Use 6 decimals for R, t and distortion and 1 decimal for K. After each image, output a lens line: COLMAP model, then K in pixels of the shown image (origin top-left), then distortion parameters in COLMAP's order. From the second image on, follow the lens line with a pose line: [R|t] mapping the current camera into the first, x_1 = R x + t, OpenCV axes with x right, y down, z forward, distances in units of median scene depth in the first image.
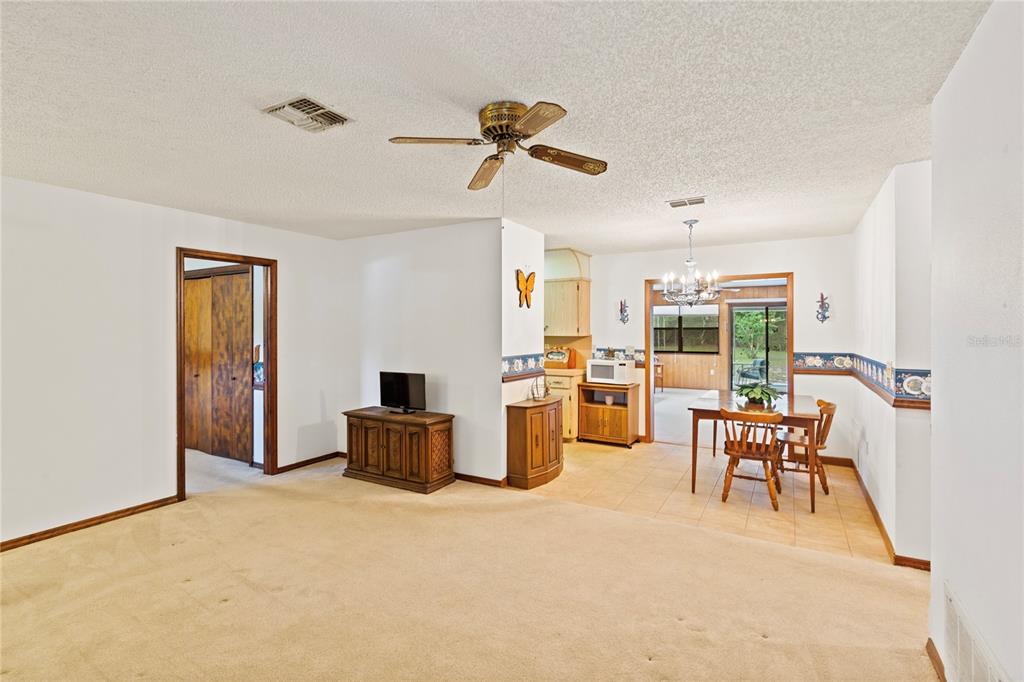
lens RADIAL K [[490.3, 0, 505.6], [0, 490.3, 327.8], [0, 0, 1]] dist [0.011910, 0.000055]
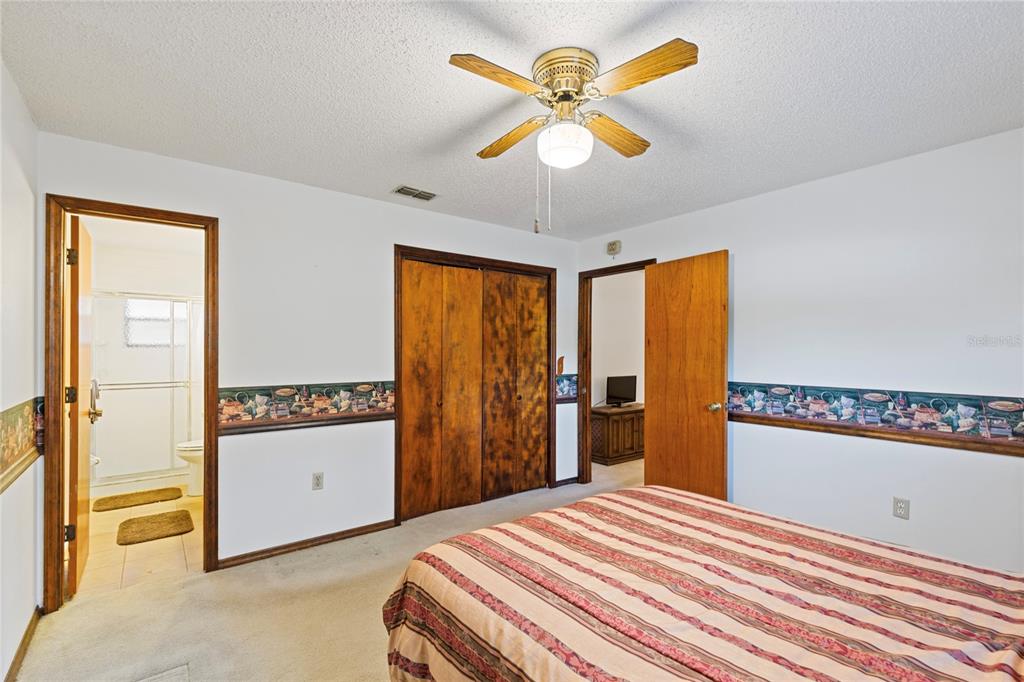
lens RADIAL K [[468.9, 0, 507.3], [0, 468.9, 348.9], [0, 0, 1]] dist [-0.000125, -0.000080]
pose [[0.366977, 0.005122, 0.930216, -1.290011], [-0.007571, 0.999968, -0.002519, 0.021575], [-0.930199, -0.006118, 0.367004, 0.712876]]
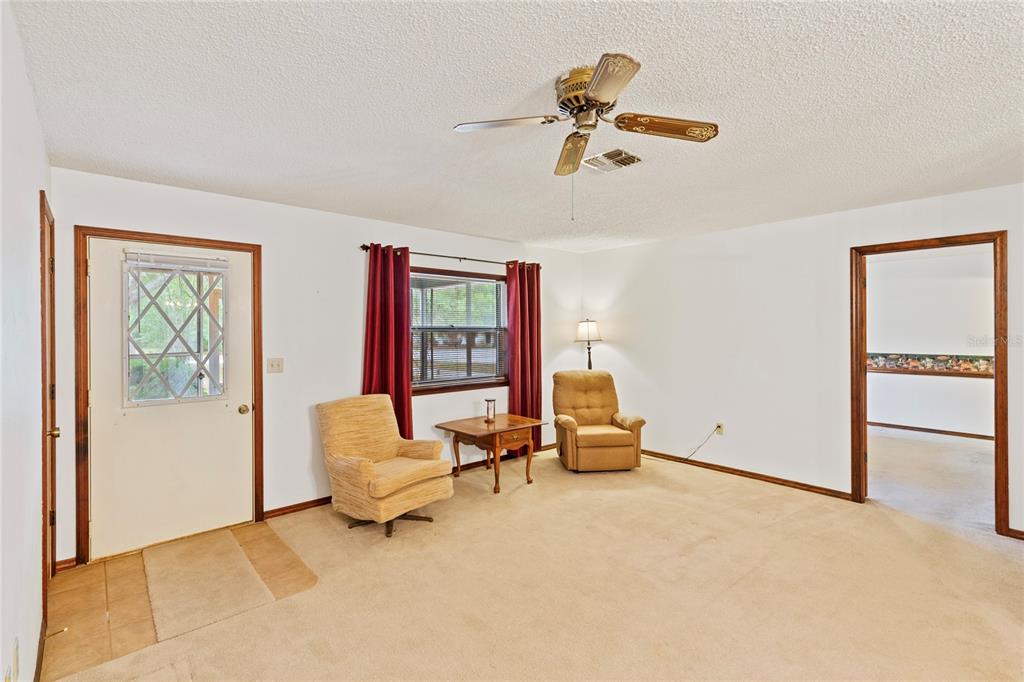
lens RADIAL K [[468.9, 0, 507.3], [0, 468.9, 348.9], [0, 0, 1]] dist [-0.000125, -0.000080]
pose [[-0.298167, 0.039197, -0.953709, 0.346126], [-0.001194, 0.999140, 0.041438, 0.006229], [0.954513, 0.013494, -0.297864, 0.490237]]
